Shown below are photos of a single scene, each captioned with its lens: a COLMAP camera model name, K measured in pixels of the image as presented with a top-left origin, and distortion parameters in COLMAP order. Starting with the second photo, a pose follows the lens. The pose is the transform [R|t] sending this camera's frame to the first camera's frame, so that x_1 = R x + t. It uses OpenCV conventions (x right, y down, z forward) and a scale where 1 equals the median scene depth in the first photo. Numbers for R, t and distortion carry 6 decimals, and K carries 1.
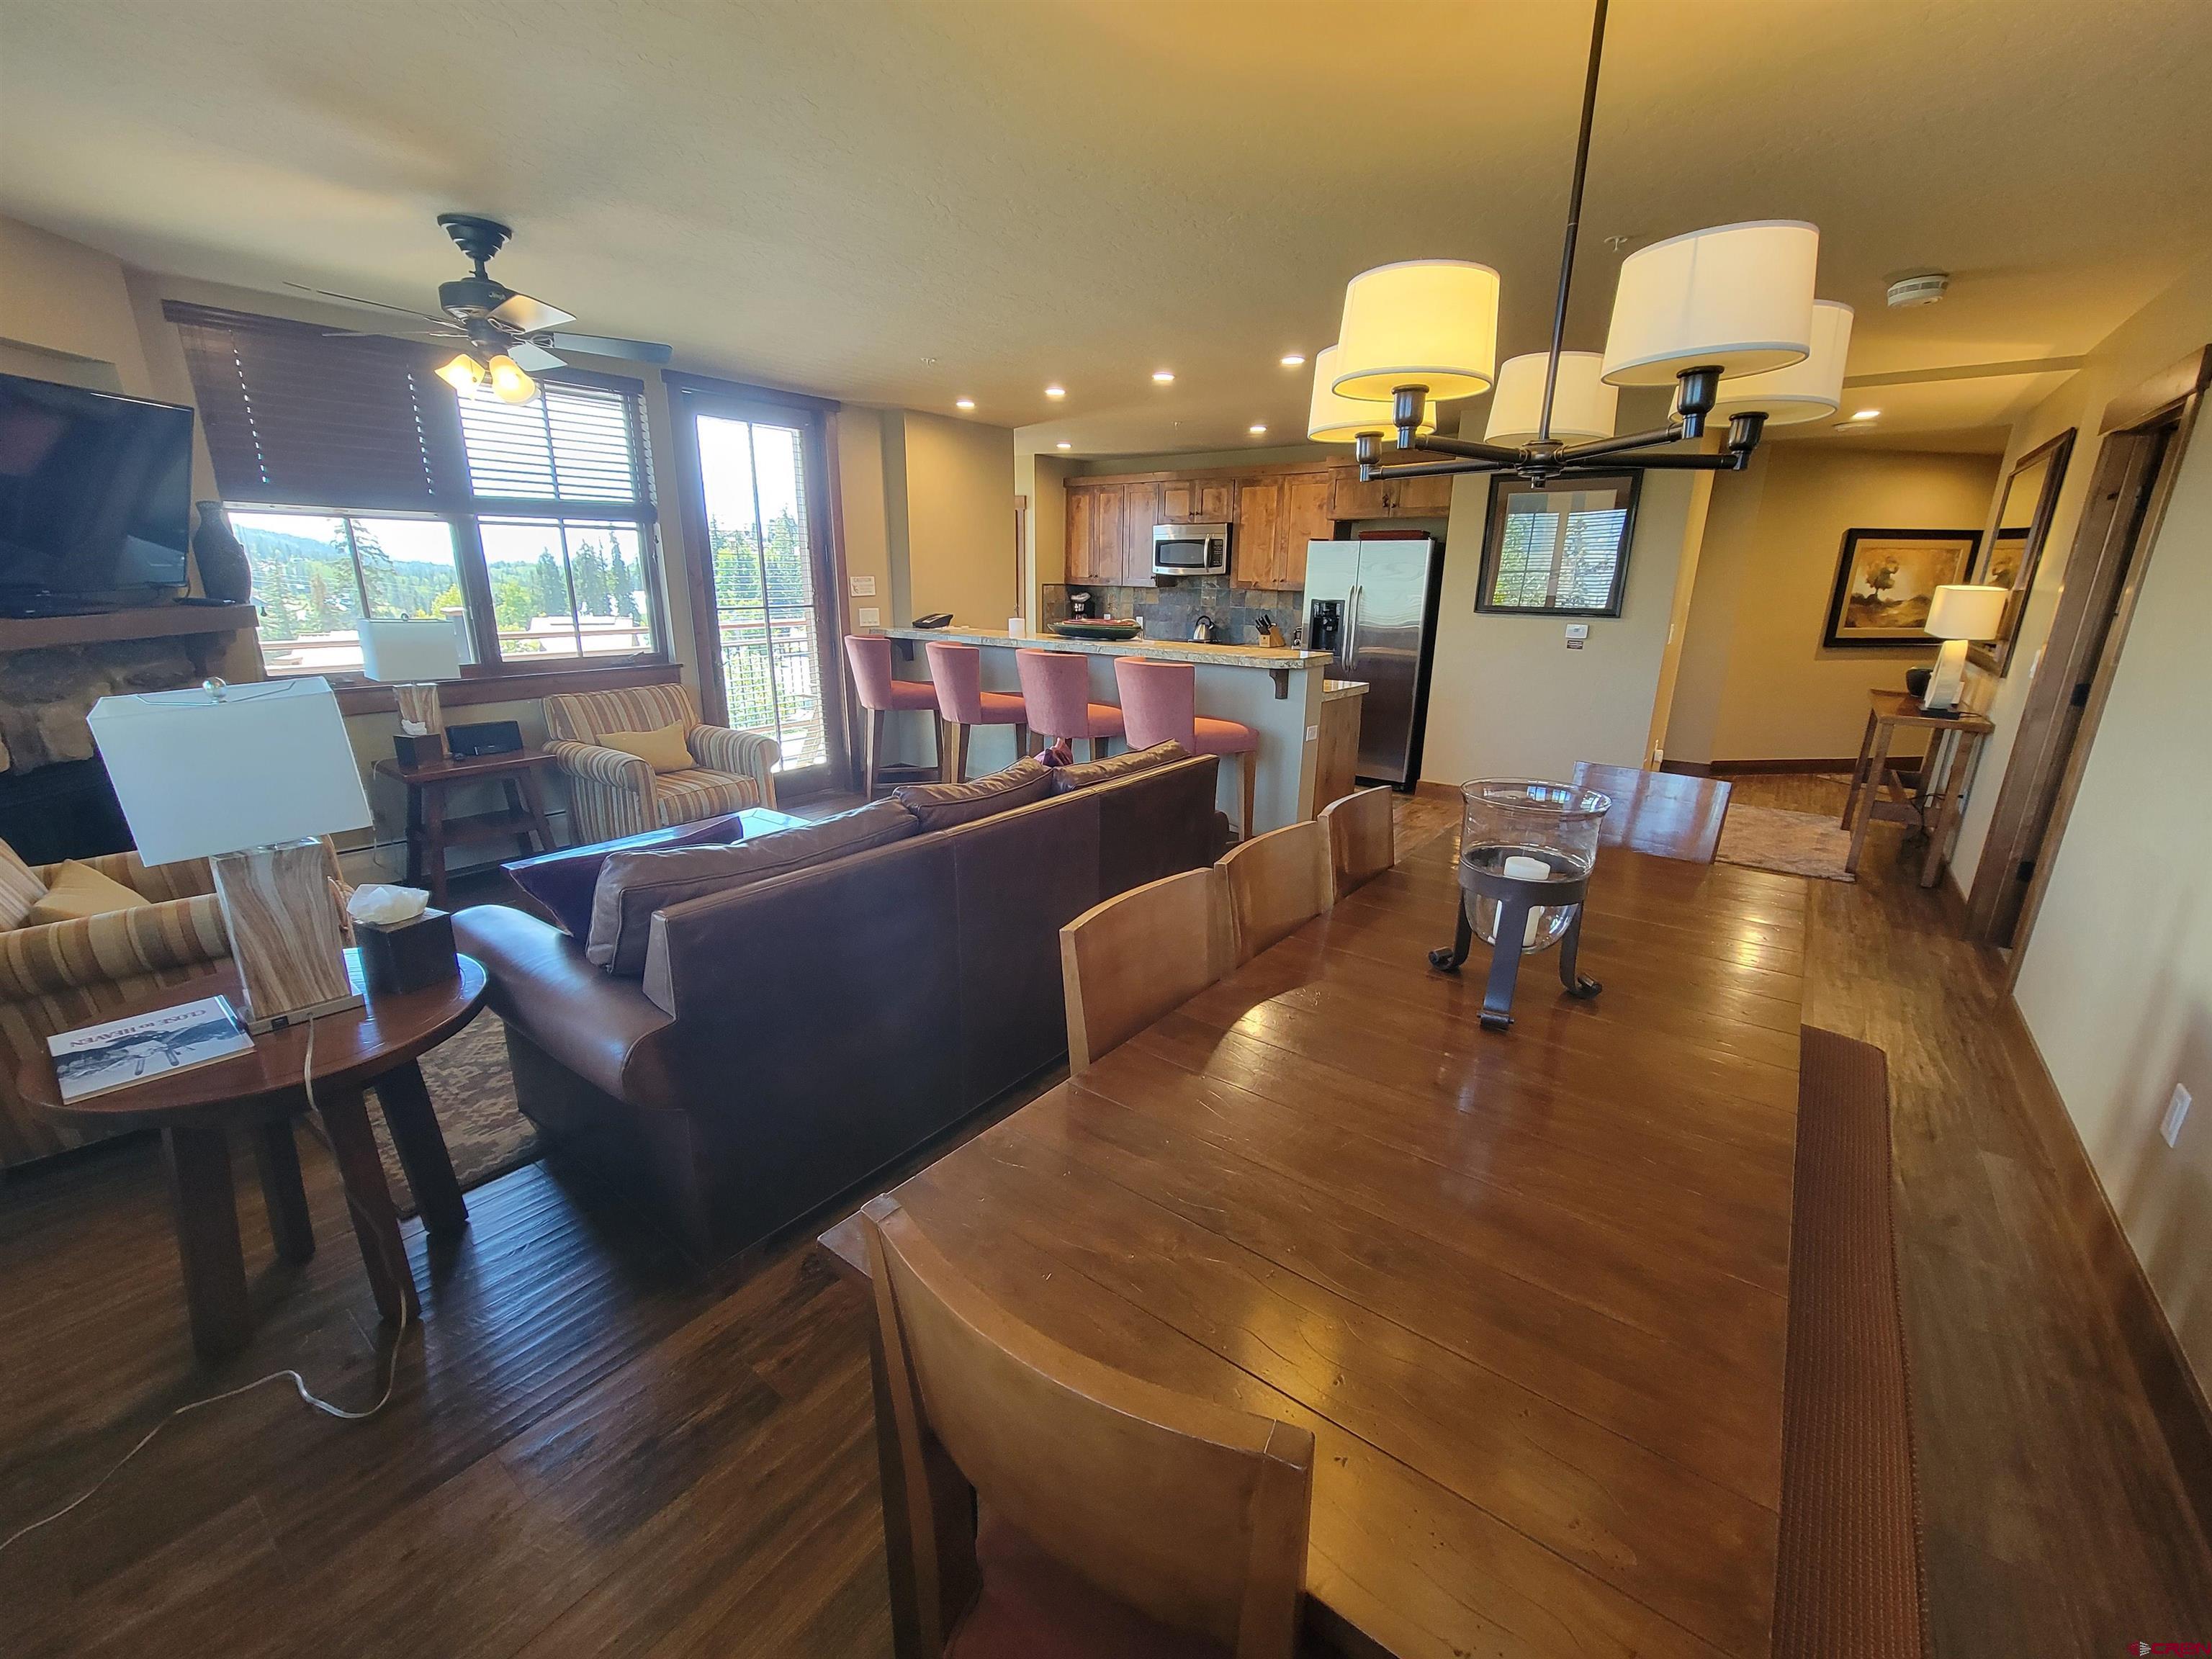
lens RADIAL K [[907.1, 0, 1109.0], [0, 907.1, 834.2], [0, 0, 1]] dist [-0.006318, 0.003396]
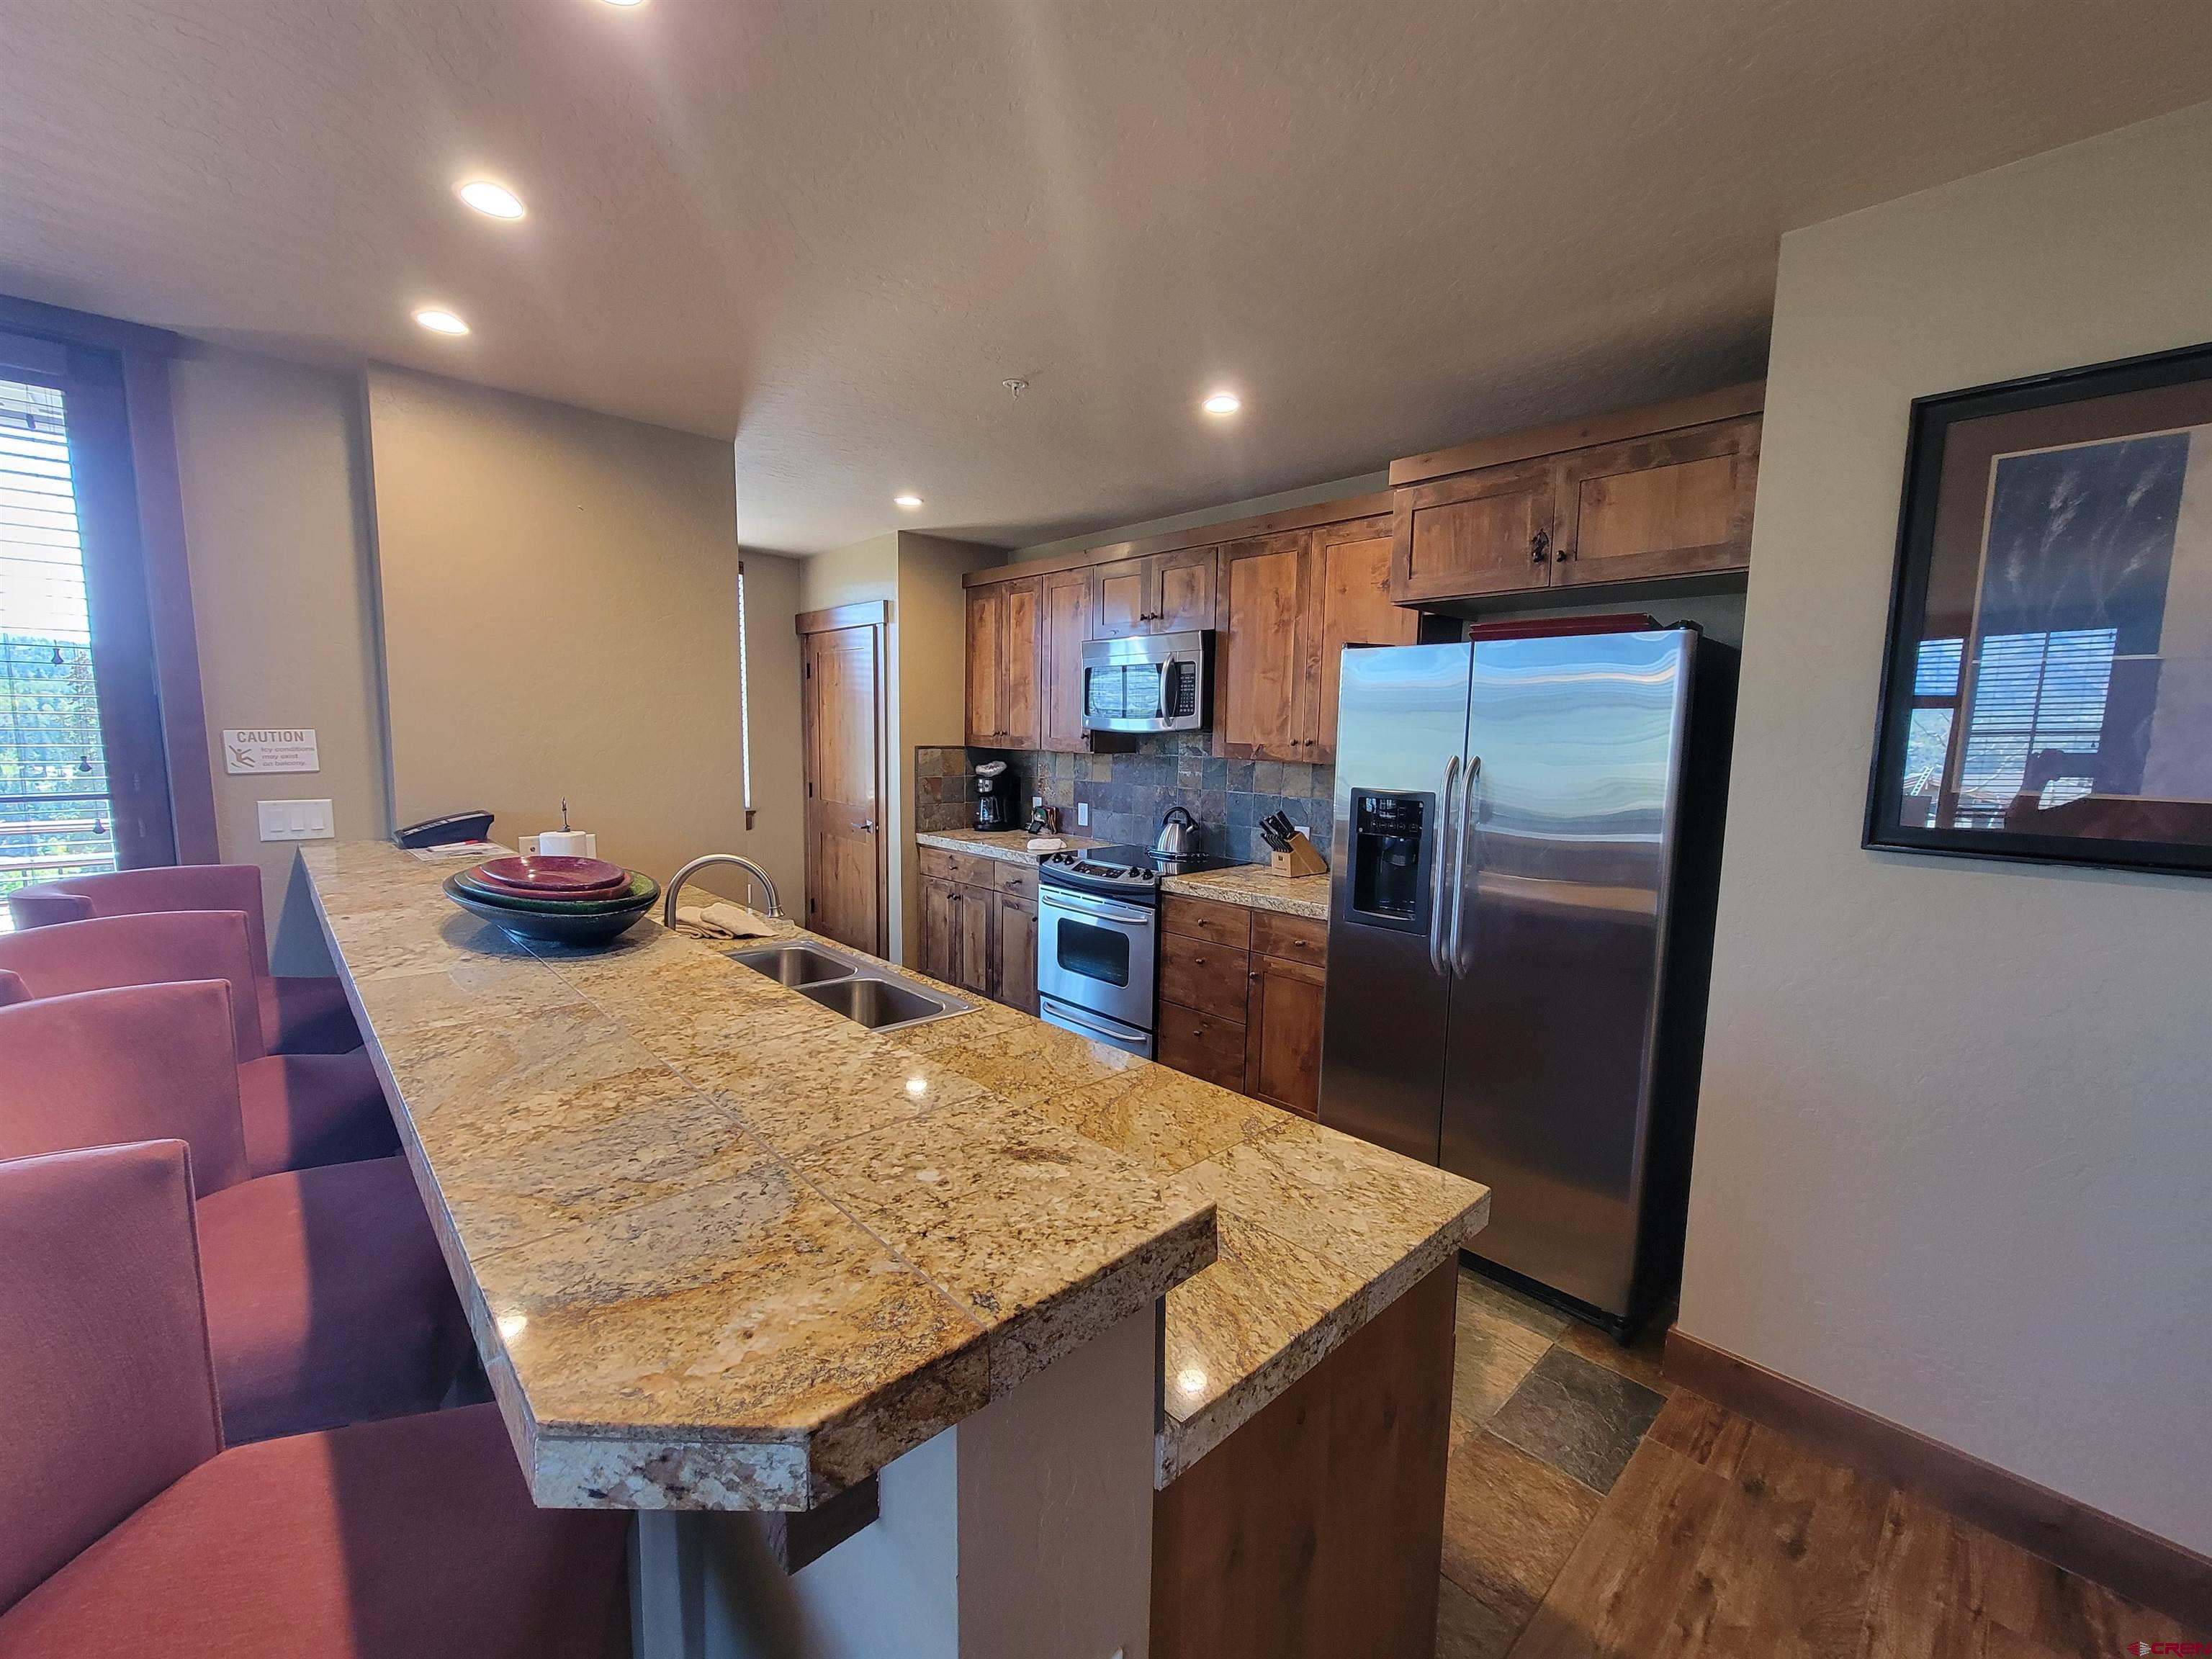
lens RADIAL K [[907.1, 0, 1109.0], [0, 907.1, 834.2], [0, 0, 1]] dist [-0.006318, 0.003396]
pose [[0.987810, 0.019898, -0.154387, 0.159158], [-0.045739, 0.985118, -0.165683, -0.148257], [0.148792, 0.170725, 0.974019, 0.527329]]
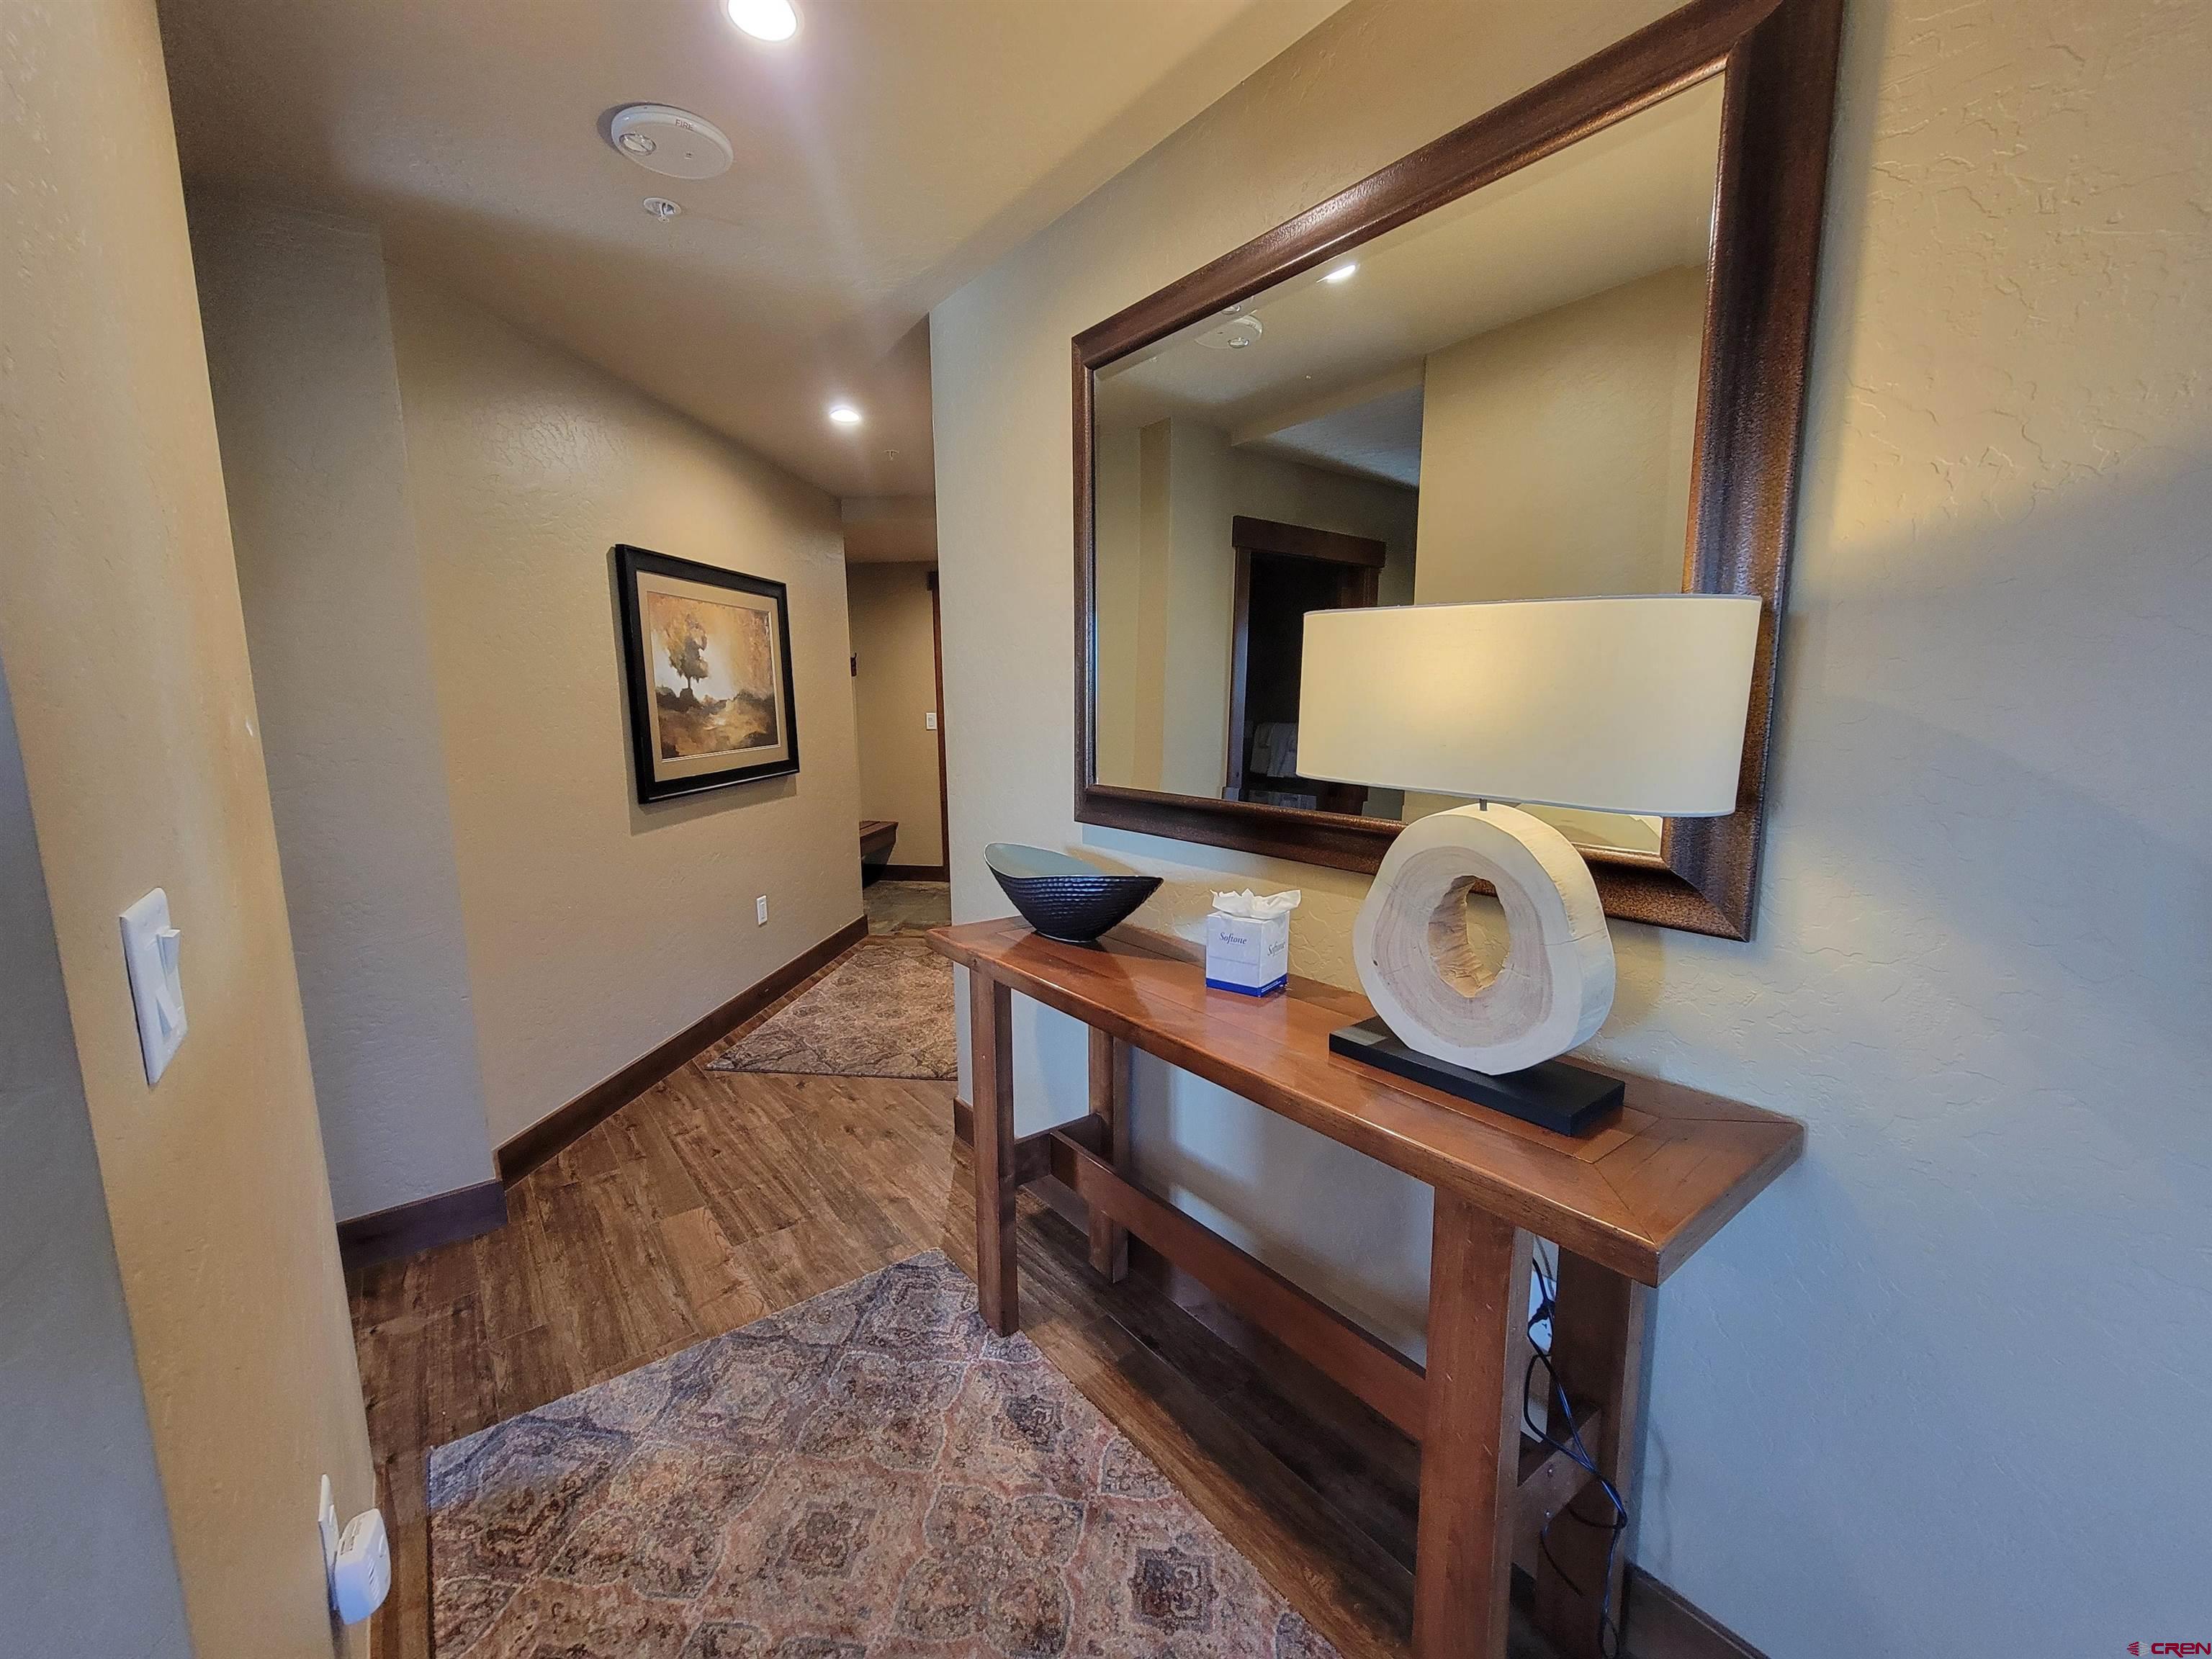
lens RADIAL K [[907.1, 0, 1109.0], [0, 907.1, 834.2], [0, 0, 1]] dist [-0.006318, 0.003396]
pose [[0.259046, -0.160069, 0.952509, 0.395319], [0.278883, 0.956564, 0.084905, -0.156520], [-0.924727, 0.243644, 0.292435, 0.619315]]
